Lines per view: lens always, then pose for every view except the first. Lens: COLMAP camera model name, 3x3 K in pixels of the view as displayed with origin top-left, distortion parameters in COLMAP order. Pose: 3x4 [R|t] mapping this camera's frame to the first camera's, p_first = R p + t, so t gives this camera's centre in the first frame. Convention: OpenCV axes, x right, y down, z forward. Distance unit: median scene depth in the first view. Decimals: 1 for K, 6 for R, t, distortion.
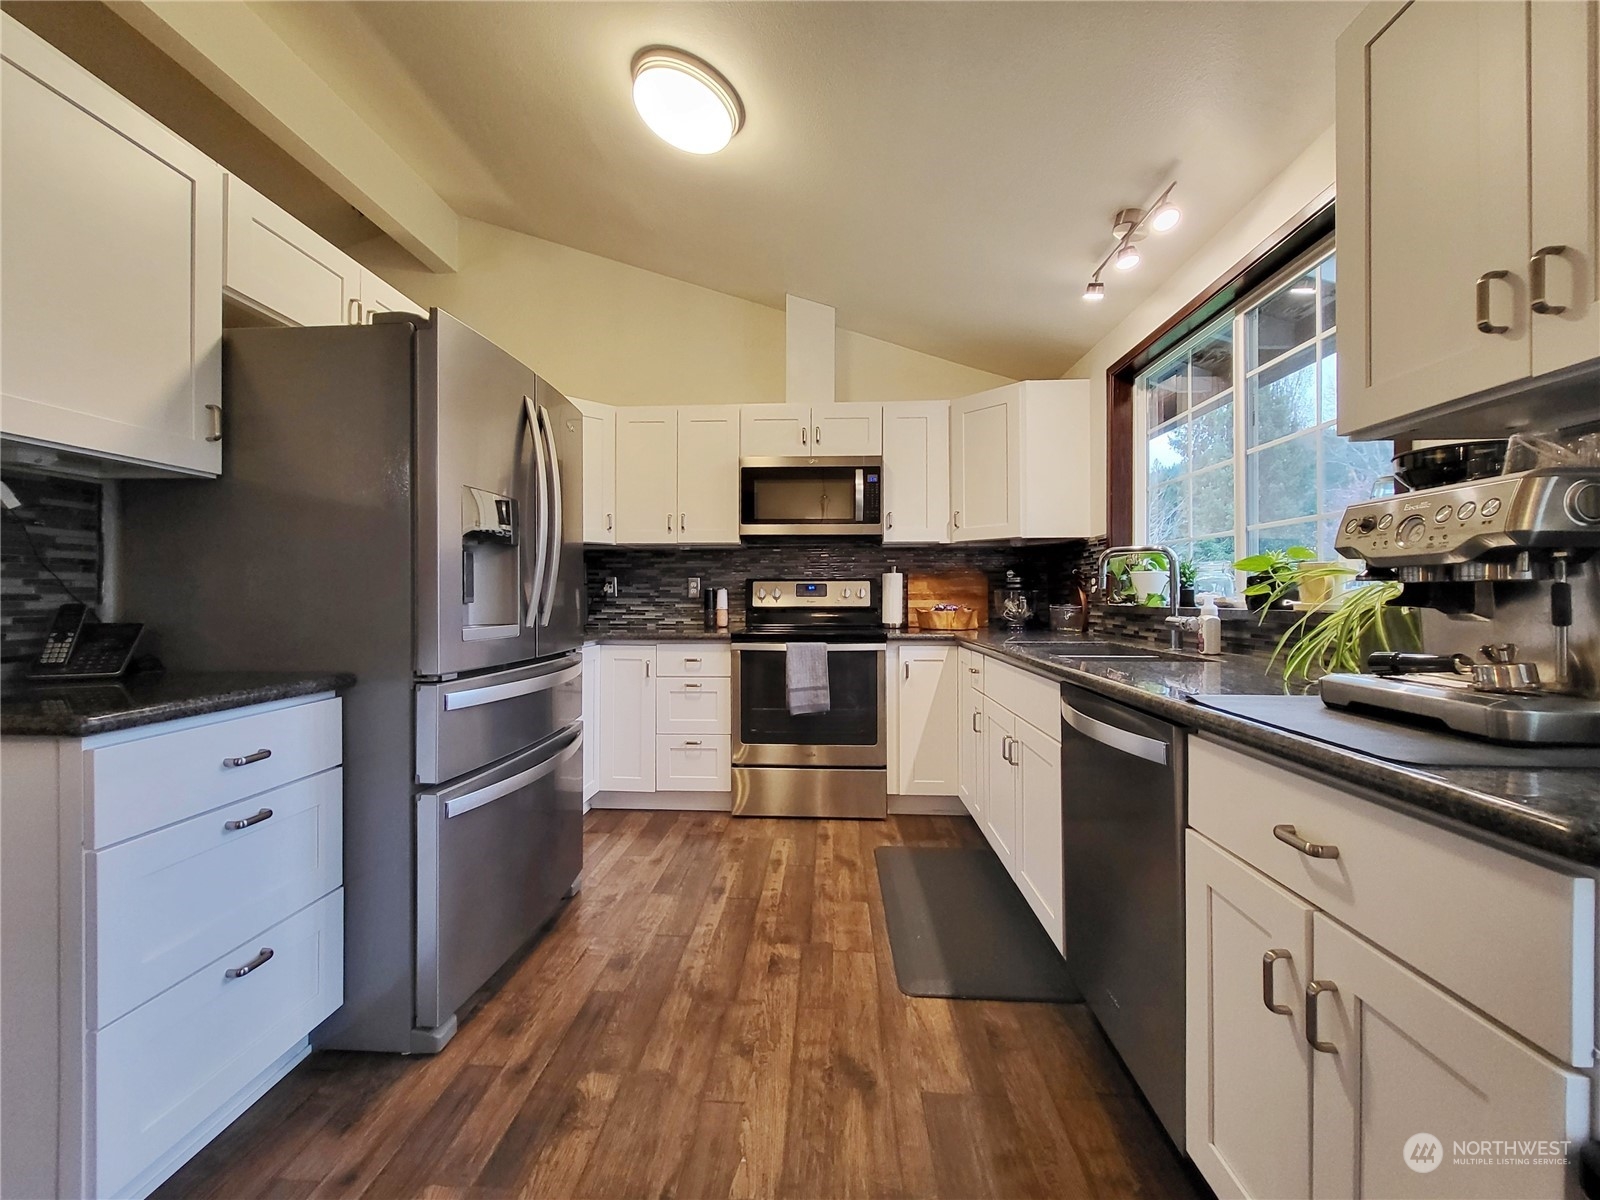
lens RADIAL K [[635.3, 0, 774.1], [0, 635.3, 593.1], [0, 0, 1]] dist [-0.006491, -0.000767]
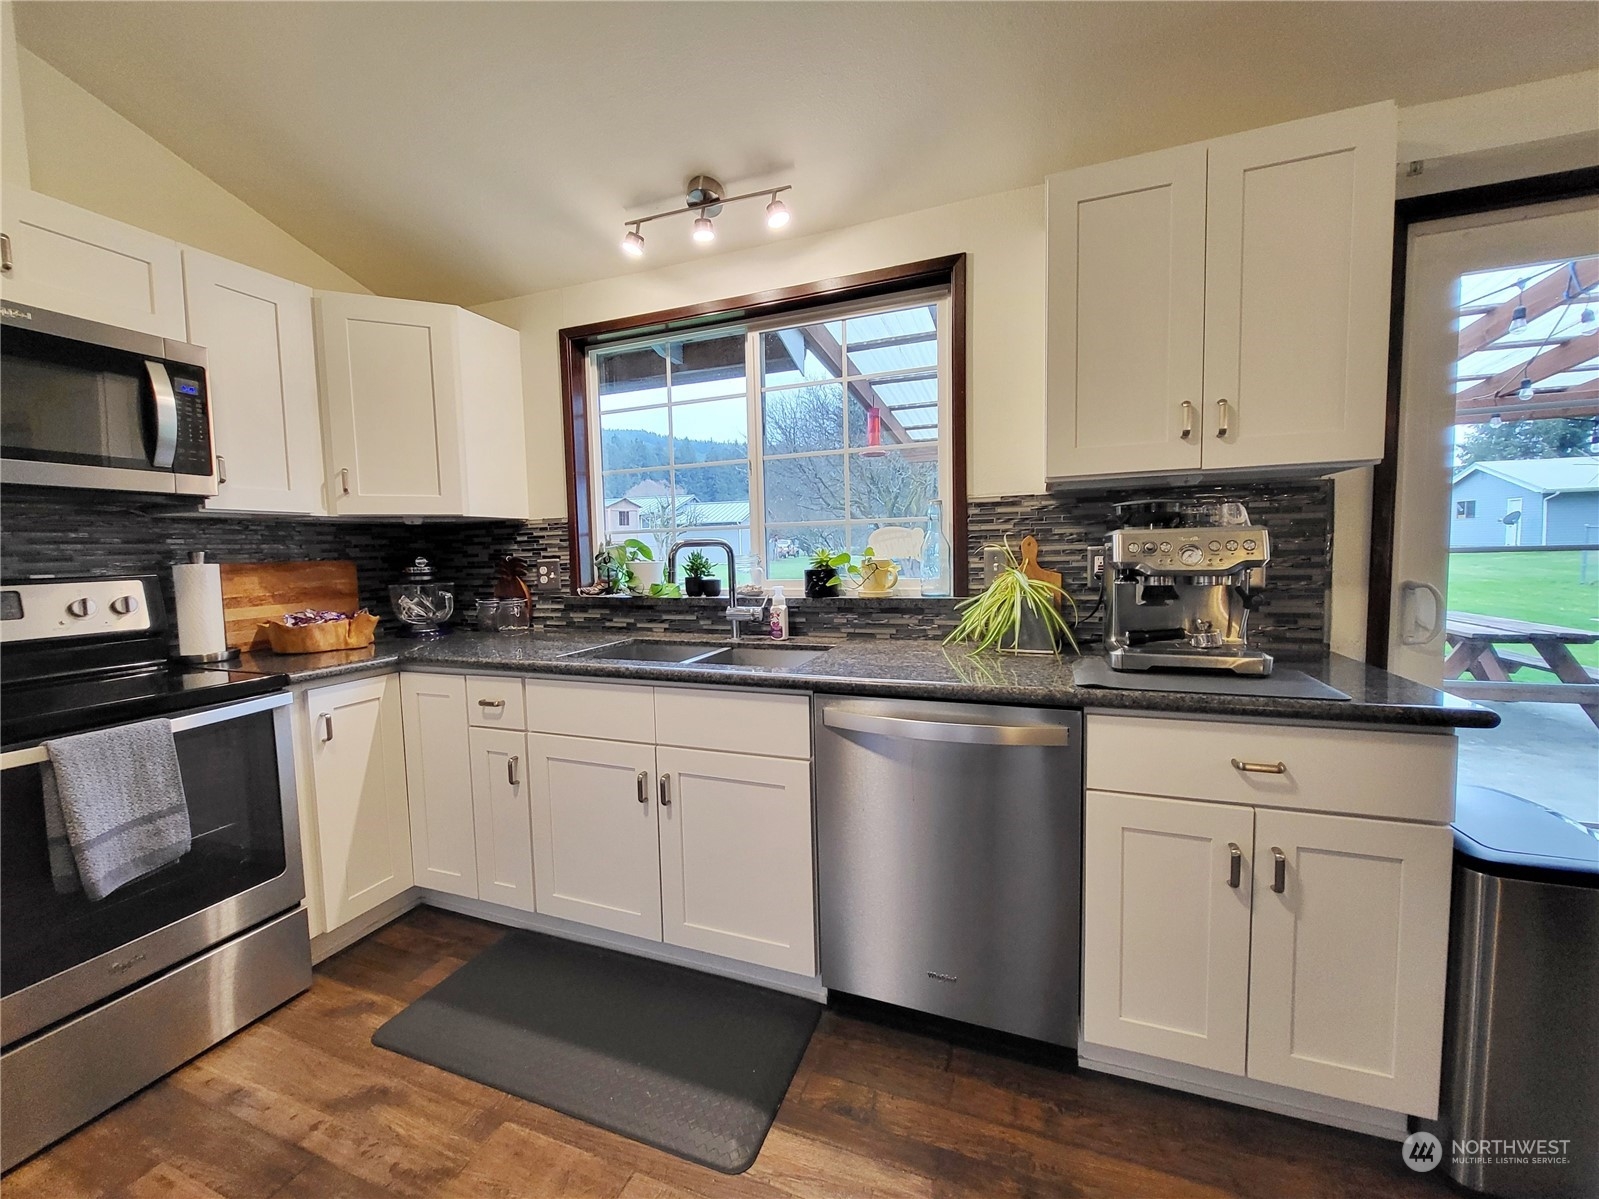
lens RADIAL K [[634.9, 0, 790.2], [0, 634.9, 593.7], [0, 0, 1]] dist [-0.006491, -0.000767]
pose [[0.295763, -0.071121, 0.952610, -0.224983], [0.024125, 0.997463, 0.066980, -0.035717], [-0.954957, 0.003172, 0.296728, 0.404400]]
